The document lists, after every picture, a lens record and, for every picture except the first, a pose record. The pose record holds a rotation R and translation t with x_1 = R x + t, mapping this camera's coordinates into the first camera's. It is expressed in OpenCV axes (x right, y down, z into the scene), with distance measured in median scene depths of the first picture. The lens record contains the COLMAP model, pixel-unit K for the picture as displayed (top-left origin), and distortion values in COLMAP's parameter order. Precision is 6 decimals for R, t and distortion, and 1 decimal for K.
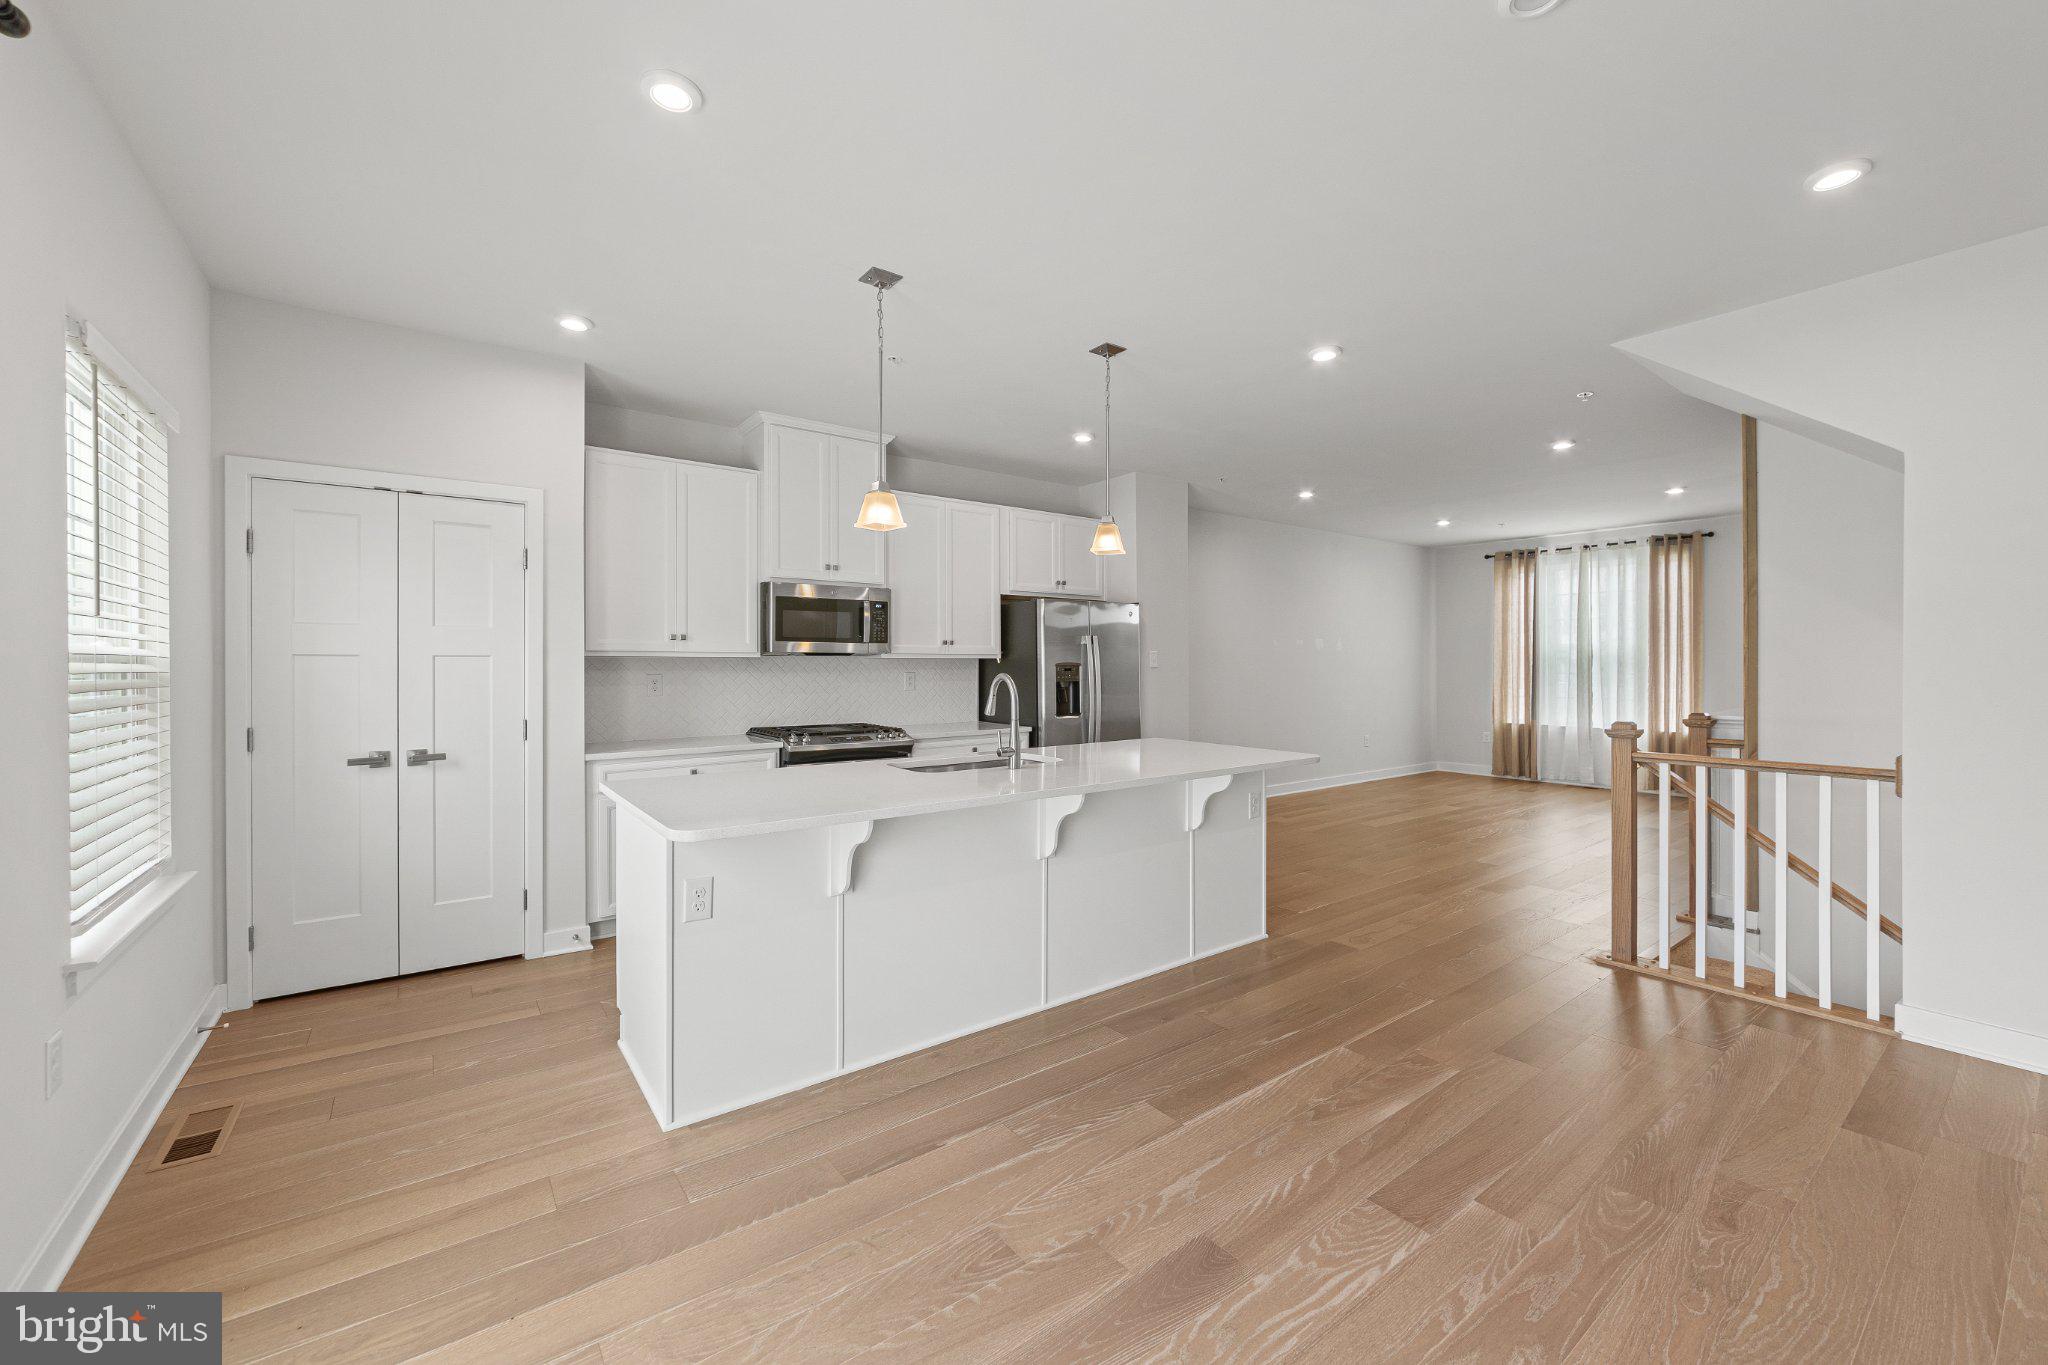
lens RADIAL K [[823.0, 0, 1032.3], [0, 823.0, 666.9], [0, 0, 1]] dist [-0.000227, -0.001957]
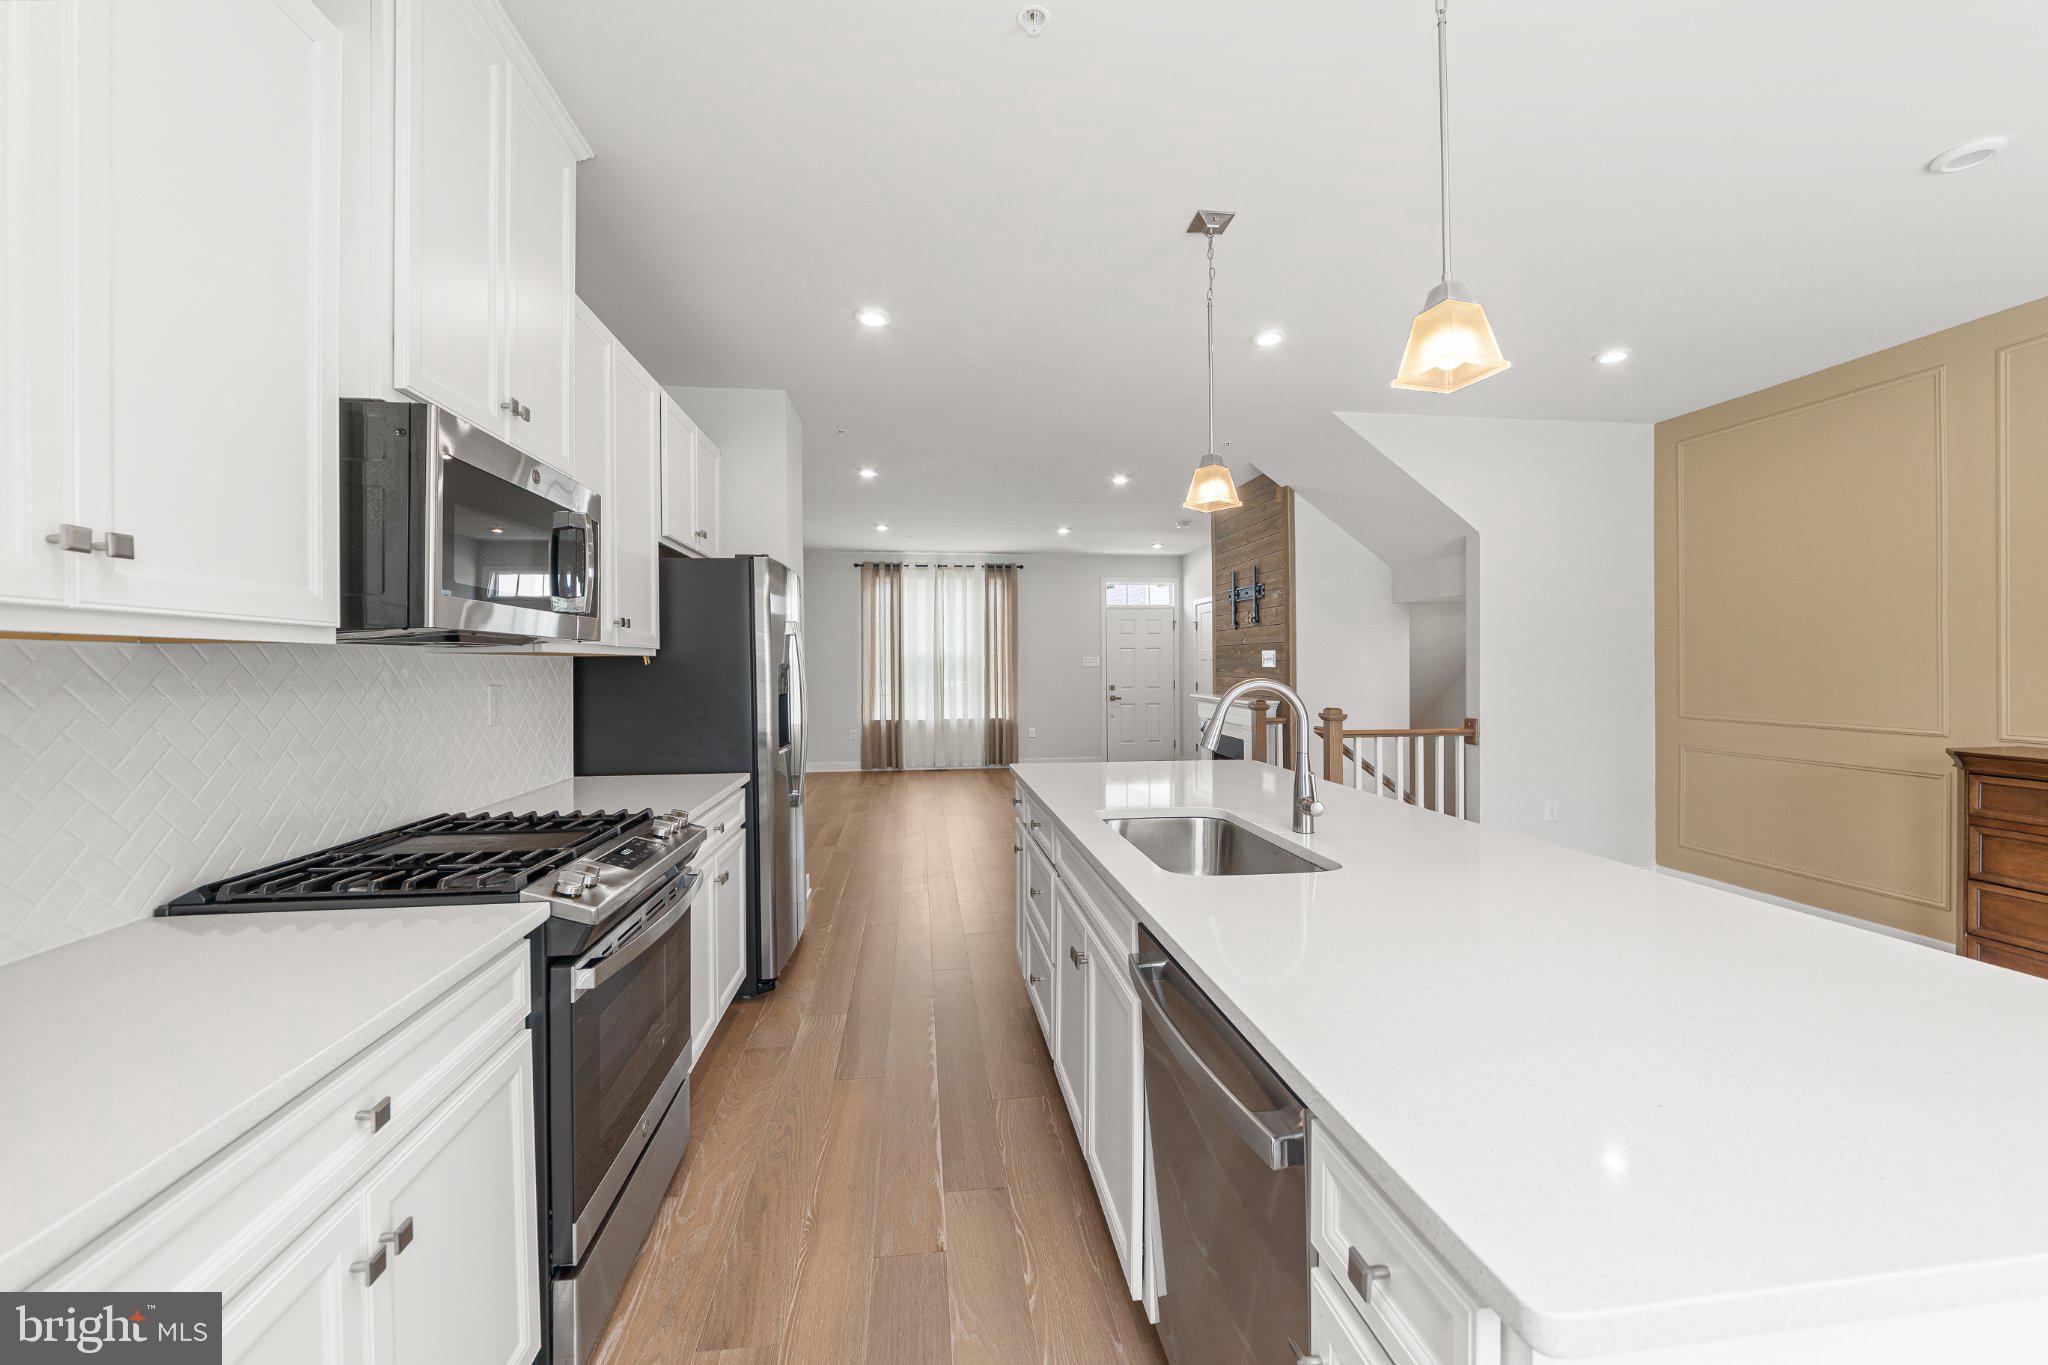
lens RADIAL K [[781.3, 0, 1029.2], [0, 781.3, 665.1], [0, 0, 1]] dist [0.000311, 0.000022]
pose [[0.479014, -0.002645, 0.877803, -0.404021], [0.008645, 0.999961, -0.001704, -0.001662], [-0.877765, 0.008405, 0.479018, 0.568964]]
